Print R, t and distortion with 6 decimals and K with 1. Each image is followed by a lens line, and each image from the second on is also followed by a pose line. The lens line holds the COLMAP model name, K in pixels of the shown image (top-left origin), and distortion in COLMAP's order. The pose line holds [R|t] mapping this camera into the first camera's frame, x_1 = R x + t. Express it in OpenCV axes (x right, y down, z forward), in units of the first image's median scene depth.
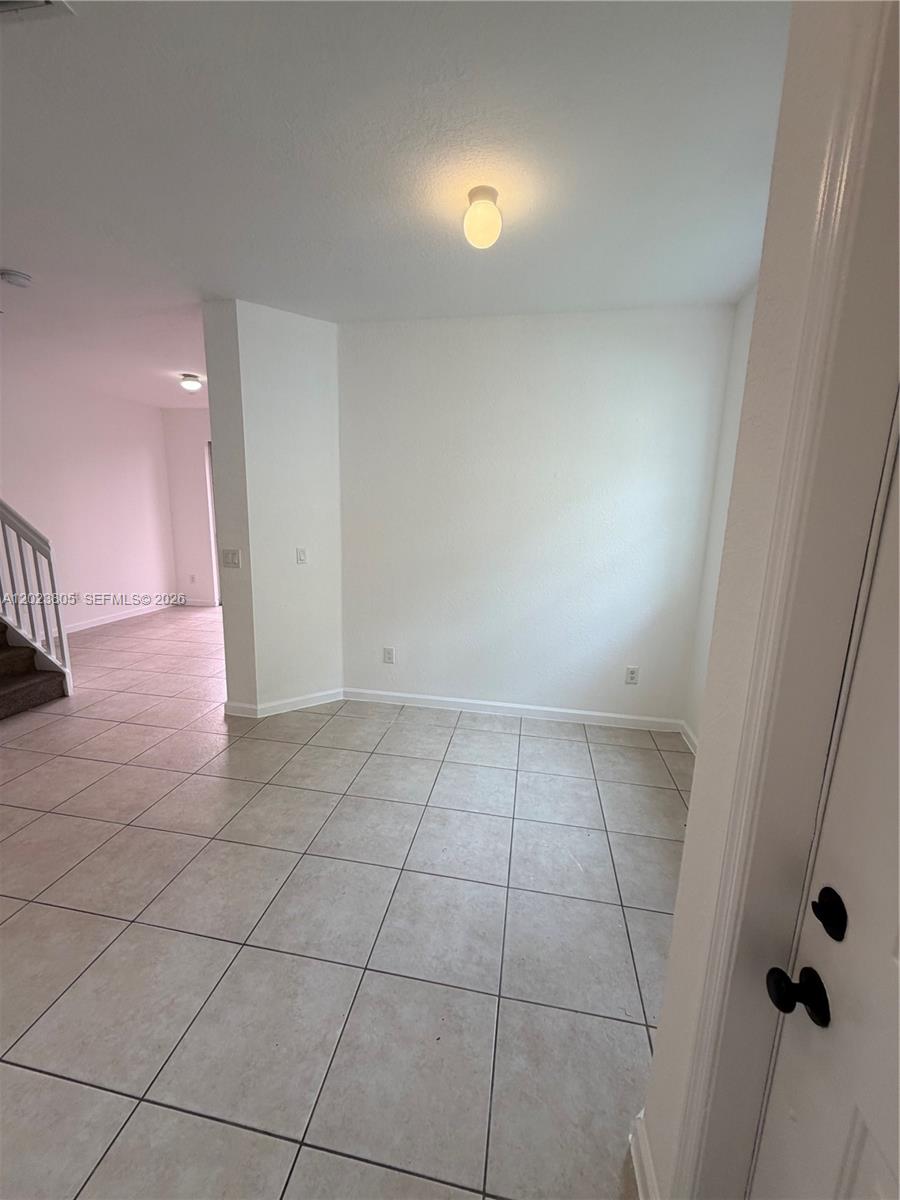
lens RADIAL K [[477.5, 0, 449.7], [0, 477.5, 596.1], [0, 0, 1]] dist [-0.001321, -0.000654]
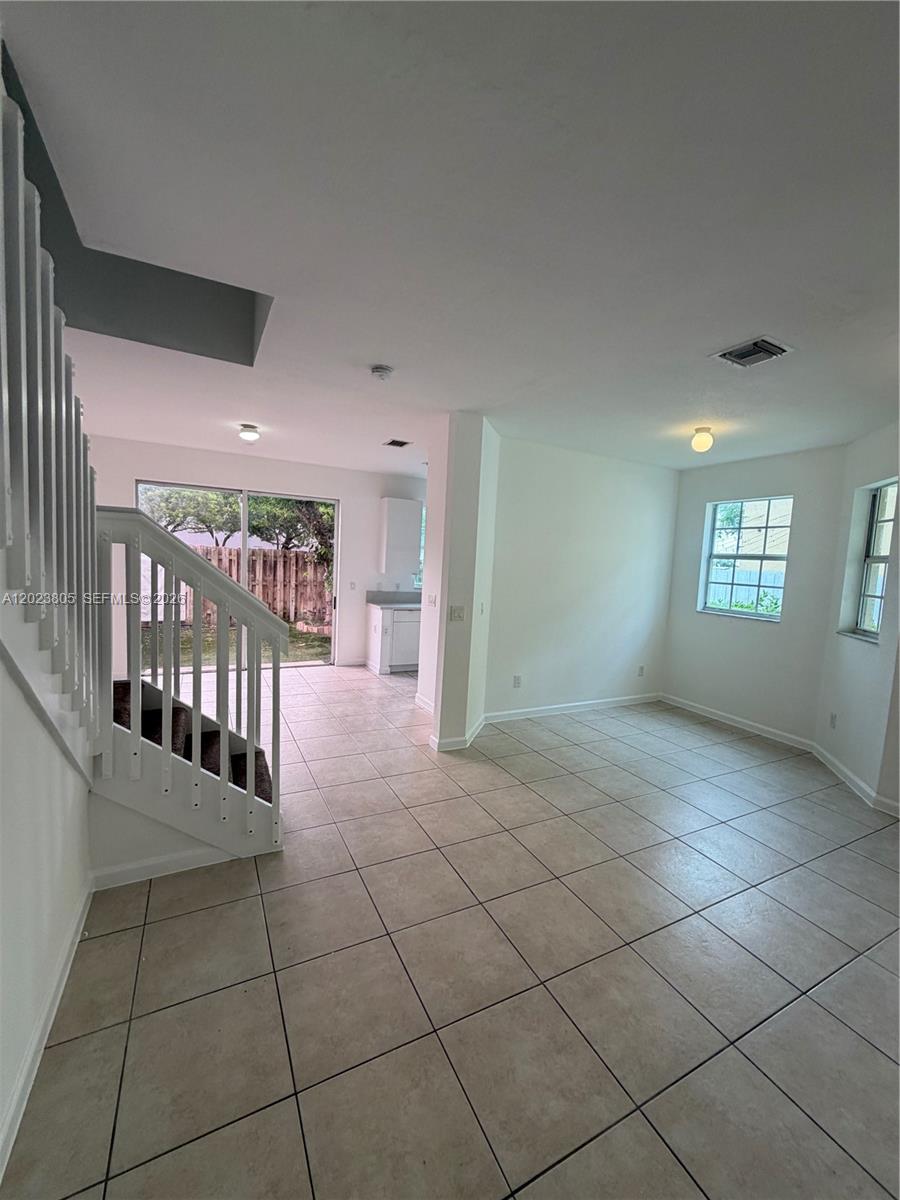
lens RADIAL K [[477.5, 0, 449.7], [0, 477.5, 596.1], [0, 0, 1]] dist [-0.001321, -0.000654]
pose [[0.794971, -0.034095, 0.605688, -1.191740], [0.087847, 0.994366, -0.059325, -0.052255], [-0.600253, 0.100370, 0.793487, 0.054500]]
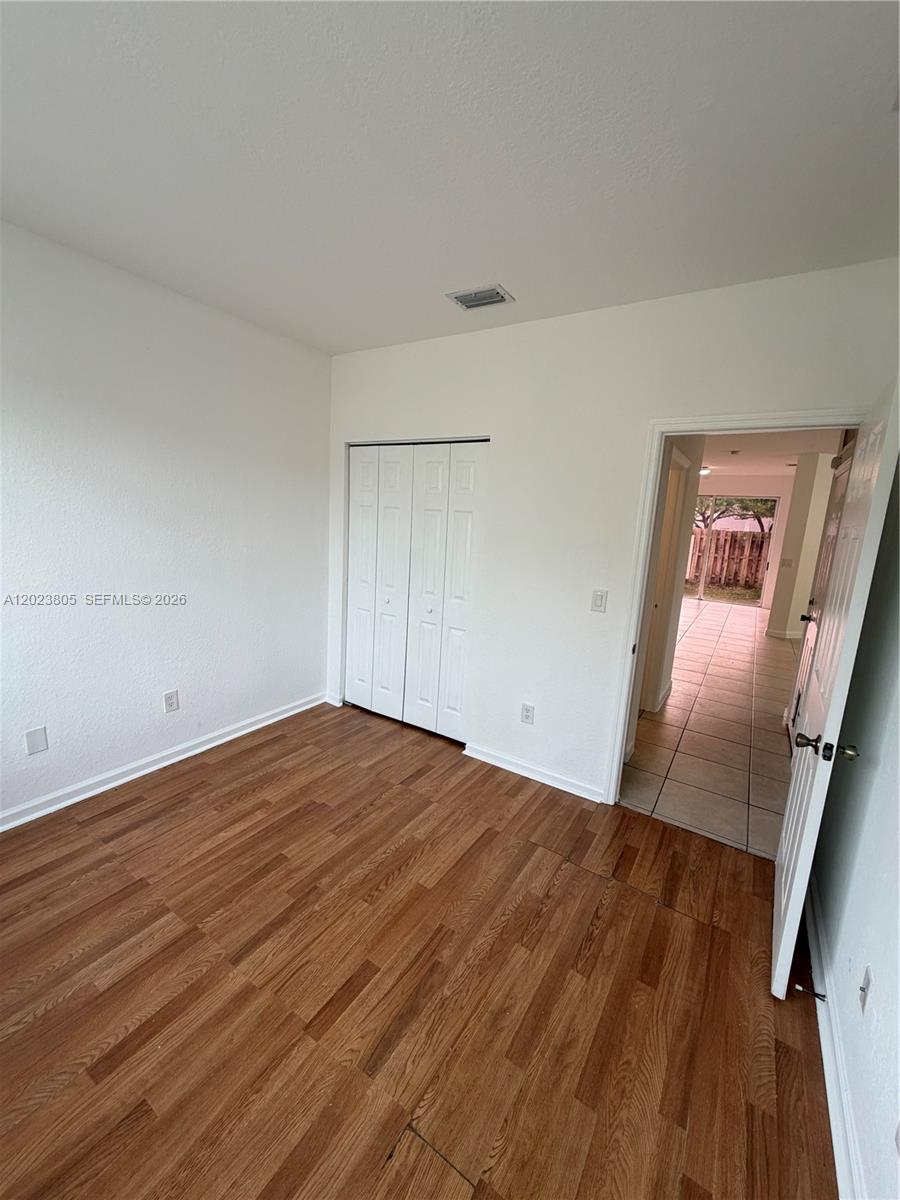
lens RADIAL K [[477.5, 0, 449.7], [0, 477.5, 596.1], [0, 0, 1]] dist [-0.001321, -0.000654]
pose [[0.921068, 0.092389, -0.378284, -1.045607], [-0.107815, 0.993975, -0.019753, 0.290107], [0.374180, 0.058979, 0.925479, -1.649172]]
